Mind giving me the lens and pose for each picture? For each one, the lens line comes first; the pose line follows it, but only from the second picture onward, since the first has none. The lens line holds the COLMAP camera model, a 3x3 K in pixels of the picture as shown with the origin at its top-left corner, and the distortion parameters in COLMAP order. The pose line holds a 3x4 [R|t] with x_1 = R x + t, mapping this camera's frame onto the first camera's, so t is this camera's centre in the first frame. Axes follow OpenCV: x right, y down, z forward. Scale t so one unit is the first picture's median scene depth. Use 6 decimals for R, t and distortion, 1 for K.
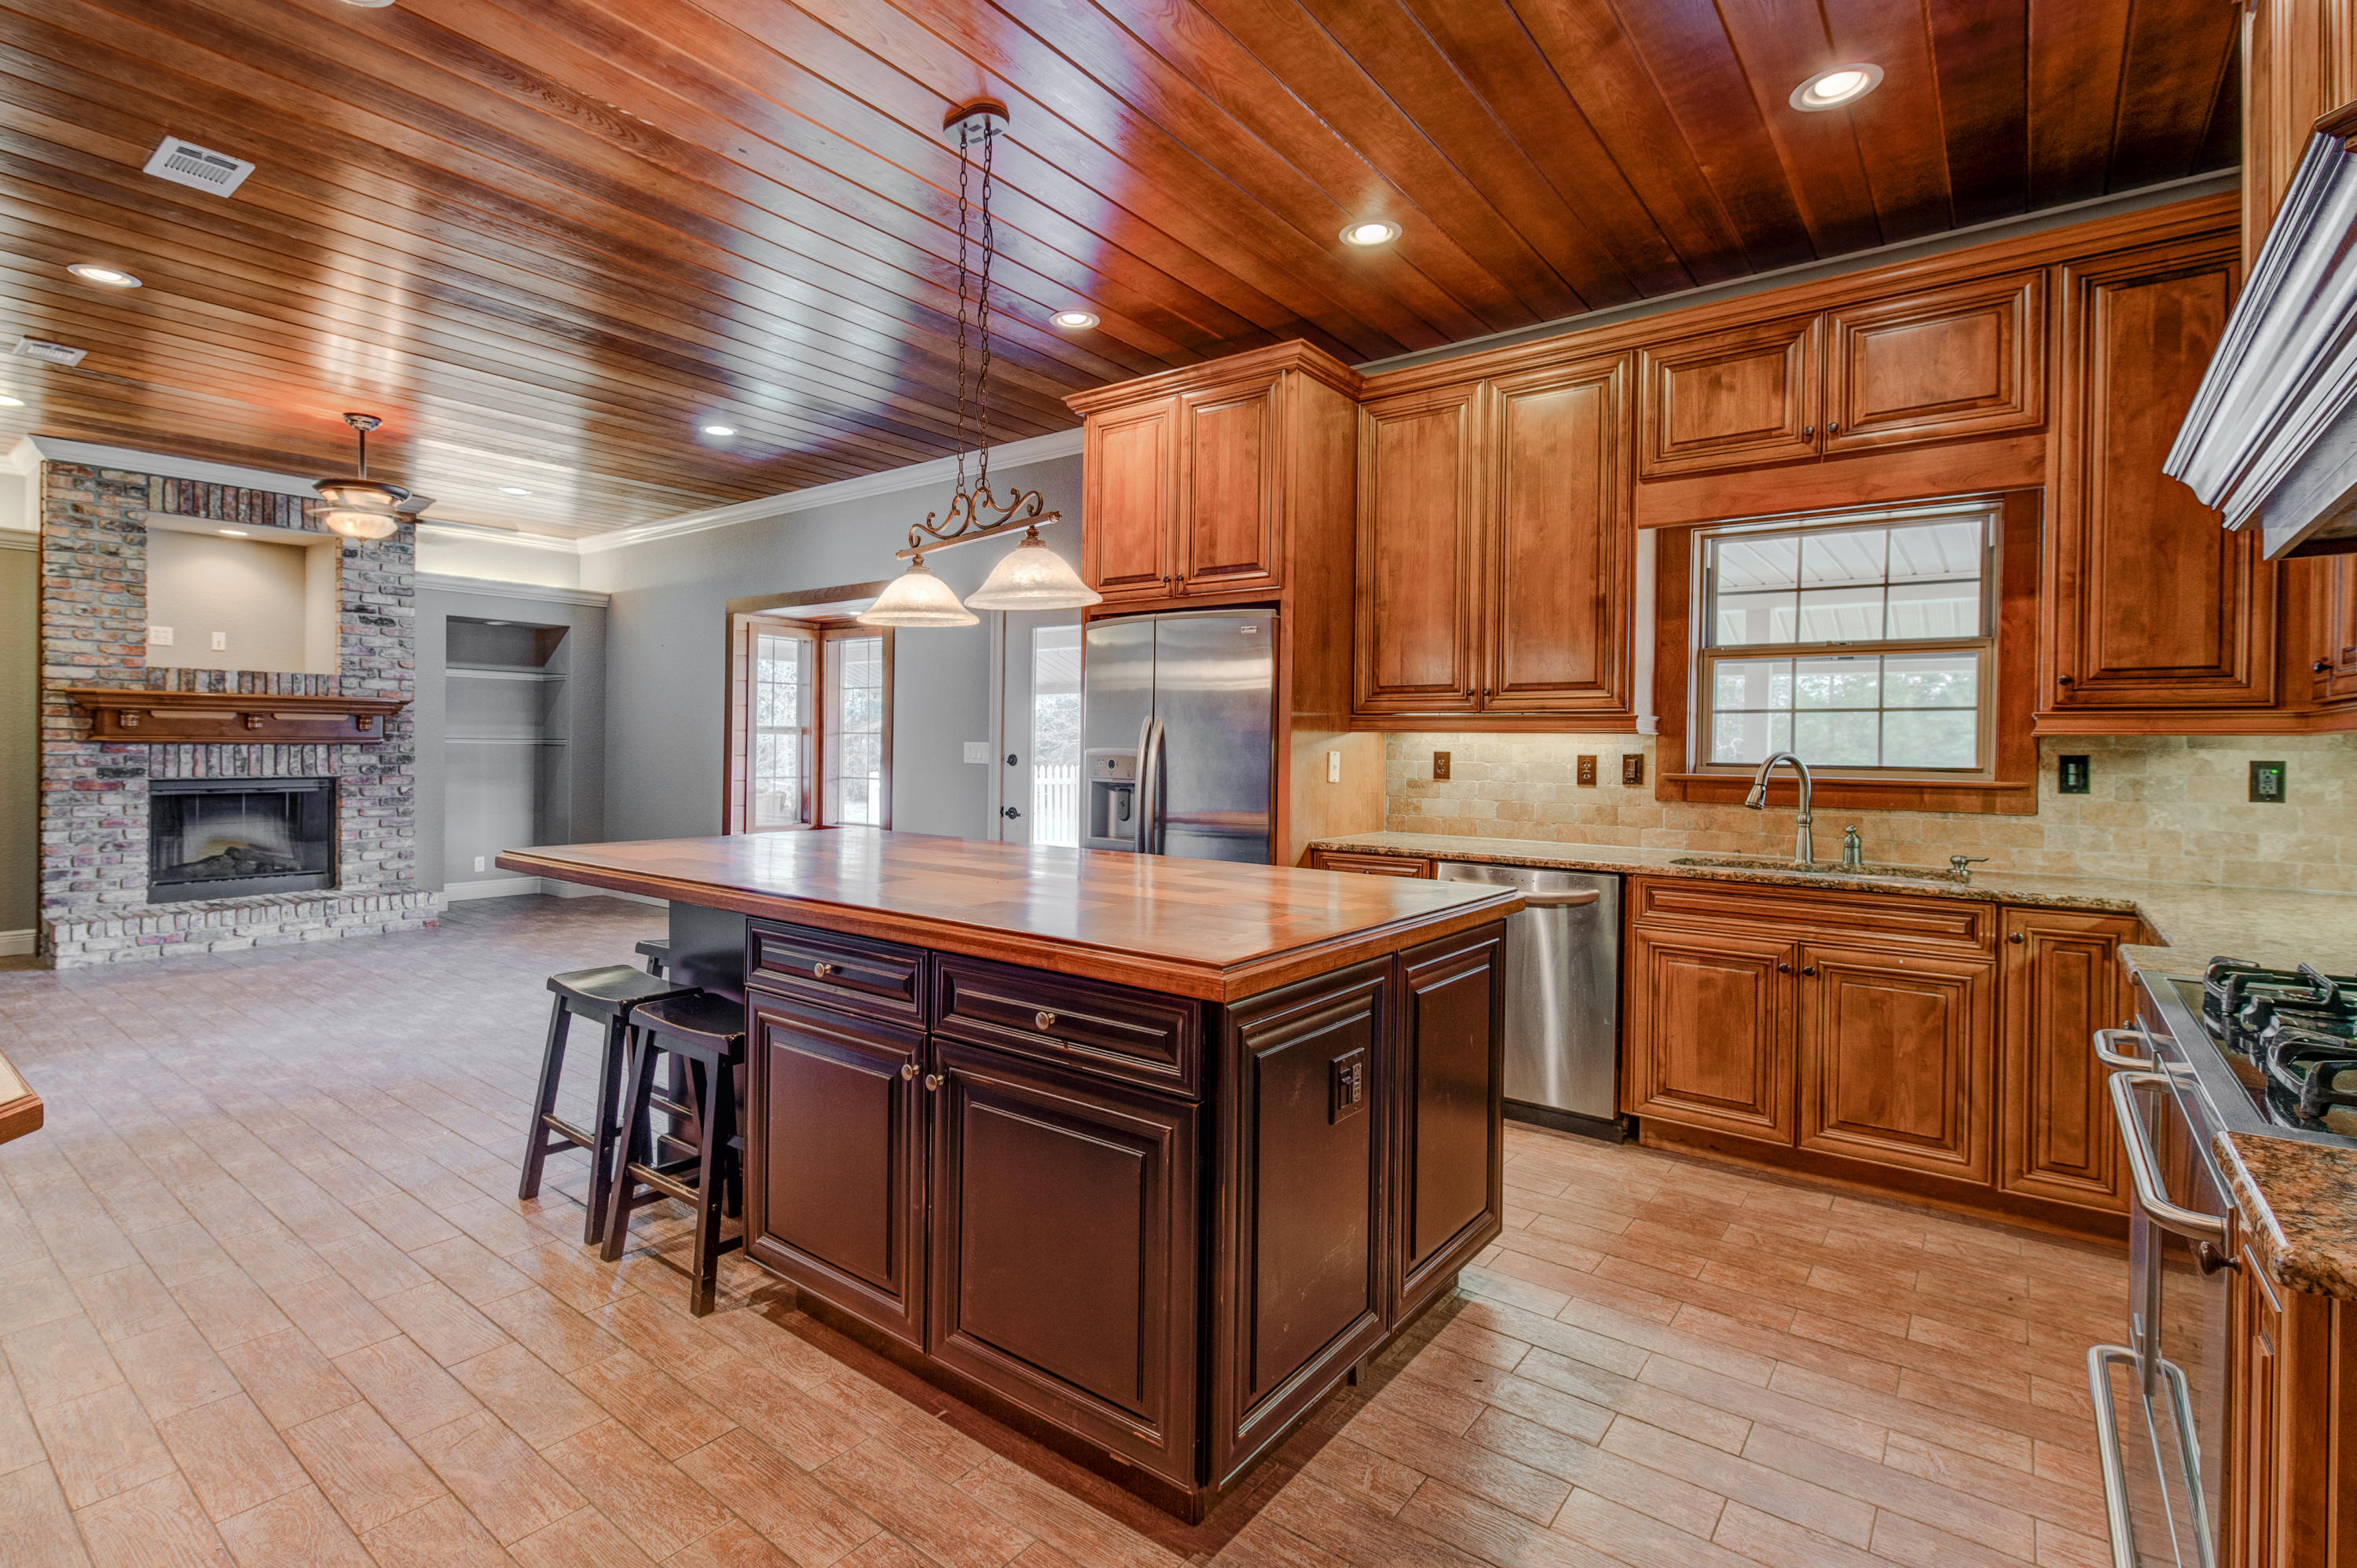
lens RADIAL K [[1115.7, 0, 1118.9], [0, 1115.7, 758.3], [0, 0, 1]] dist [-0.004904, -0.001233]
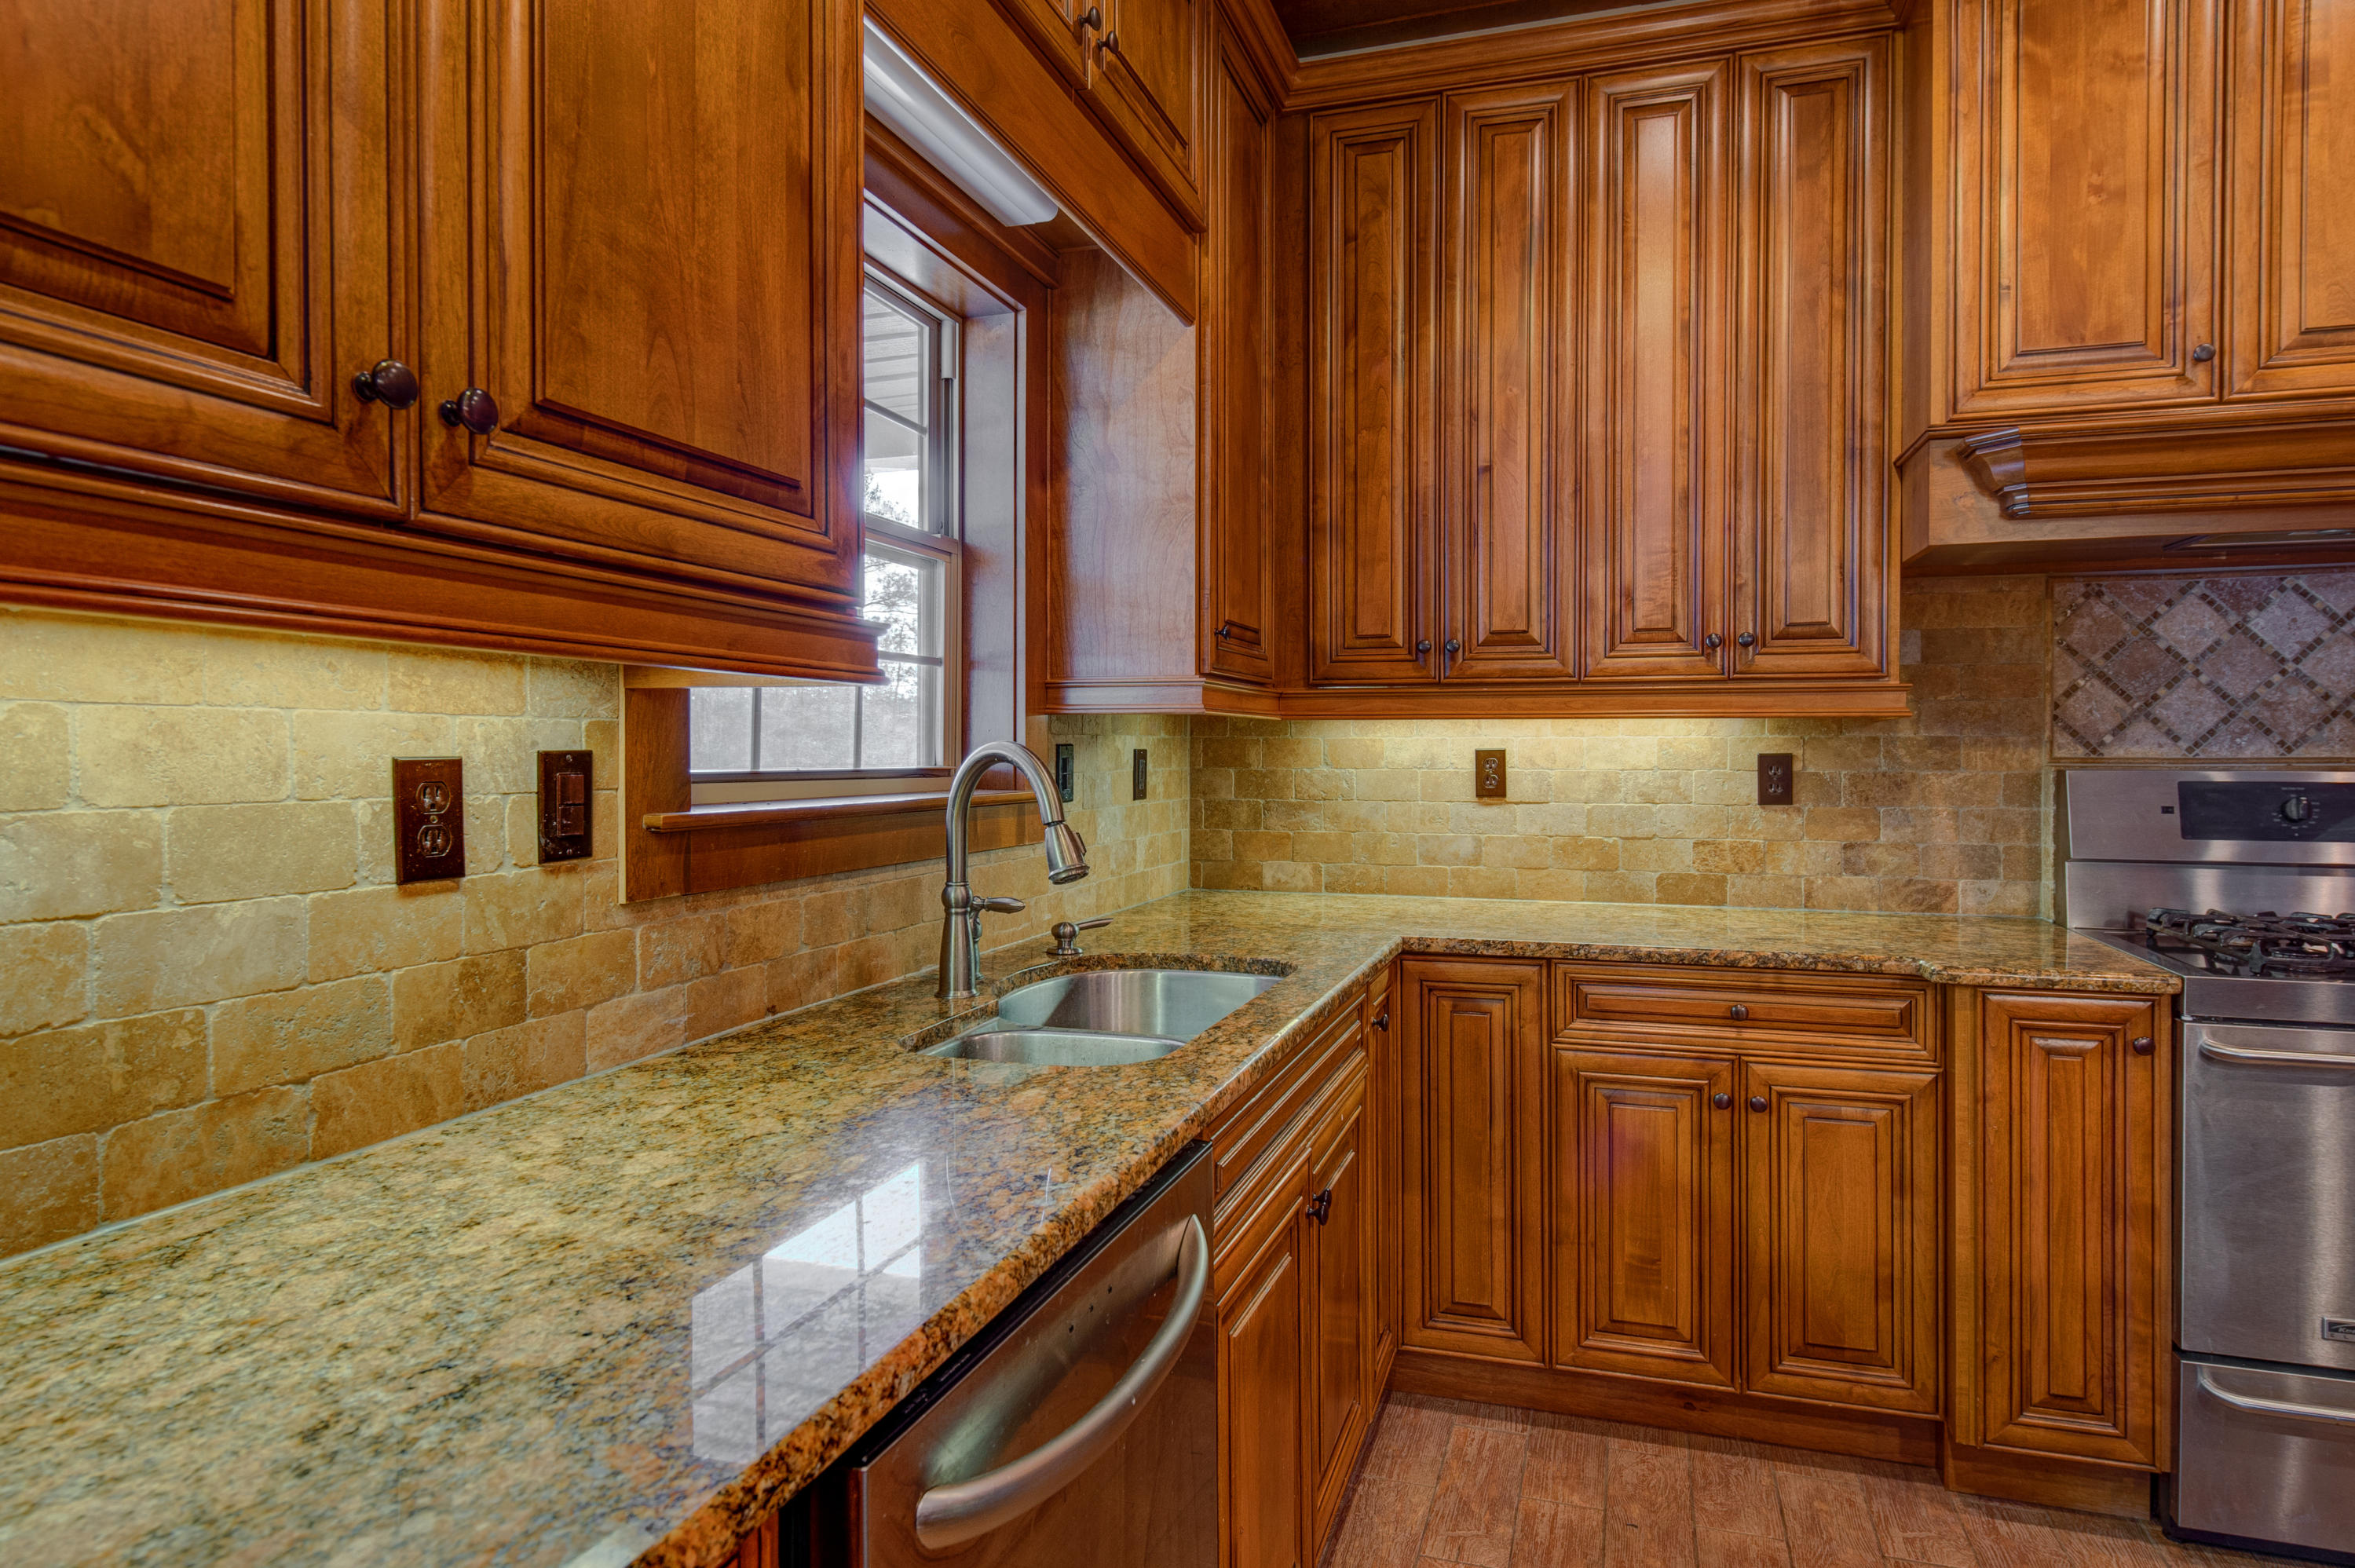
lens RADIAL K [[1284.5, 0, 1249.2], [0, 1284.5, 762.6], [0, 0, 1]] dist [0.005762, -0.000499]
pose [[-0.387735, -0.020850, 0.921535, 0.100815], [0.004011, 0.999697, 0.024306, -0.008432], [-0.921762, 0.013120, -0.387534, 1.005317]]
